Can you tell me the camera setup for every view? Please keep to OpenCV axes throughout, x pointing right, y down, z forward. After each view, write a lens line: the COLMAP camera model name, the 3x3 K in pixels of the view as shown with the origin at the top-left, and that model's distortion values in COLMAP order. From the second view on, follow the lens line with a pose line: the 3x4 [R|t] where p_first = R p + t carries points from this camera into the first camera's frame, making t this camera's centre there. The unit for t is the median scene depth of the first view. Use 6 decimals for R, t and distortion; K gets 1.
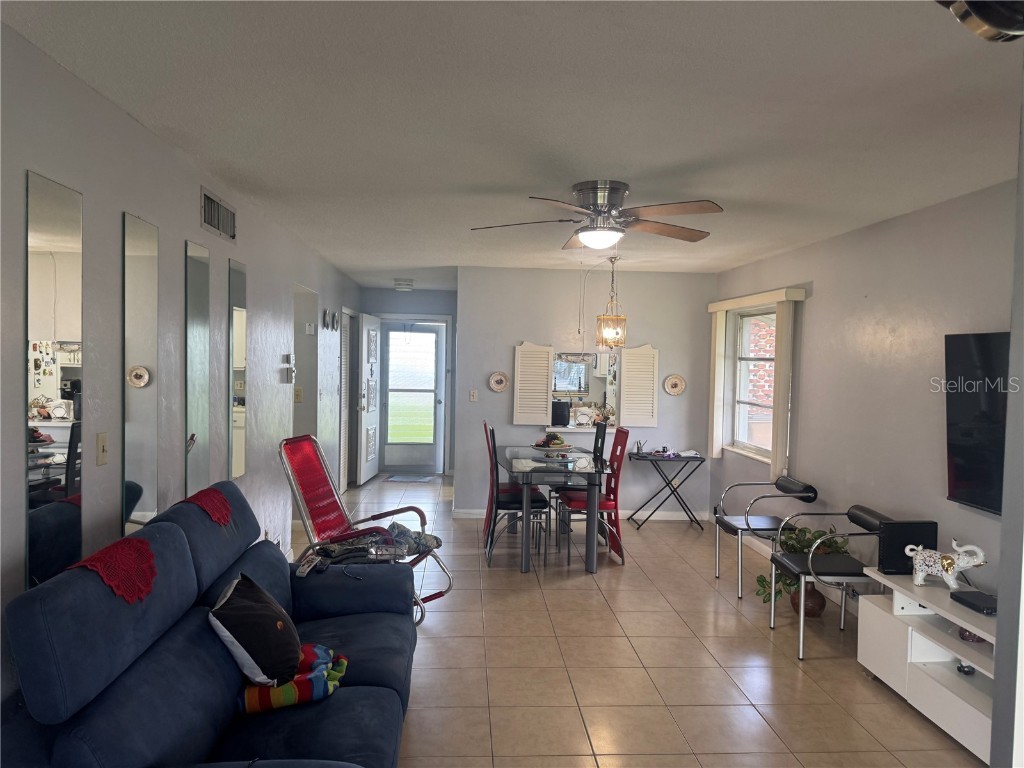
lens RADIAL K [[715.8, 0, 512.0], [0, 715.8, 384.0], [0, 0, 1]] dist [0.108618, -0.149858]
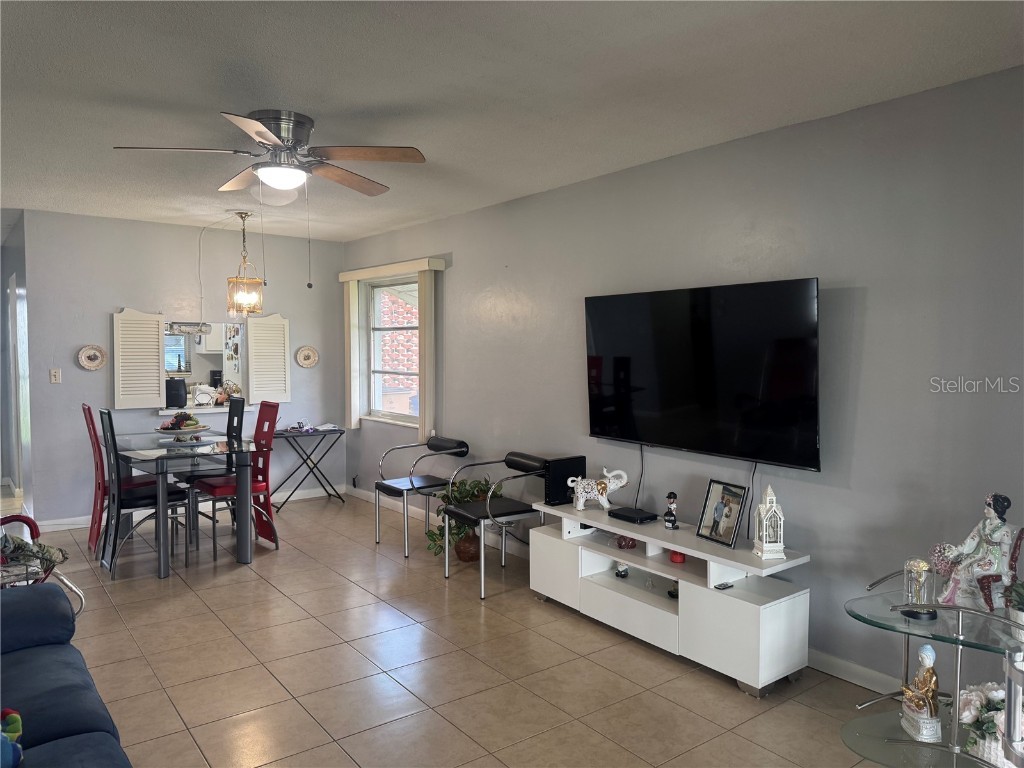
lens RADIAL K [[715.8, 0, 512.0], [0, 715.8, 384.0], [0, 0, 1]] dist [0.108618, -0.149858]
pose [[0.834147, -0.044063, 0.549780, -0.100309], [0.033433, 0.999010, 0.029341, 0.024081], [-0.550528, -0.006093, 0.834794, 0.067554]]
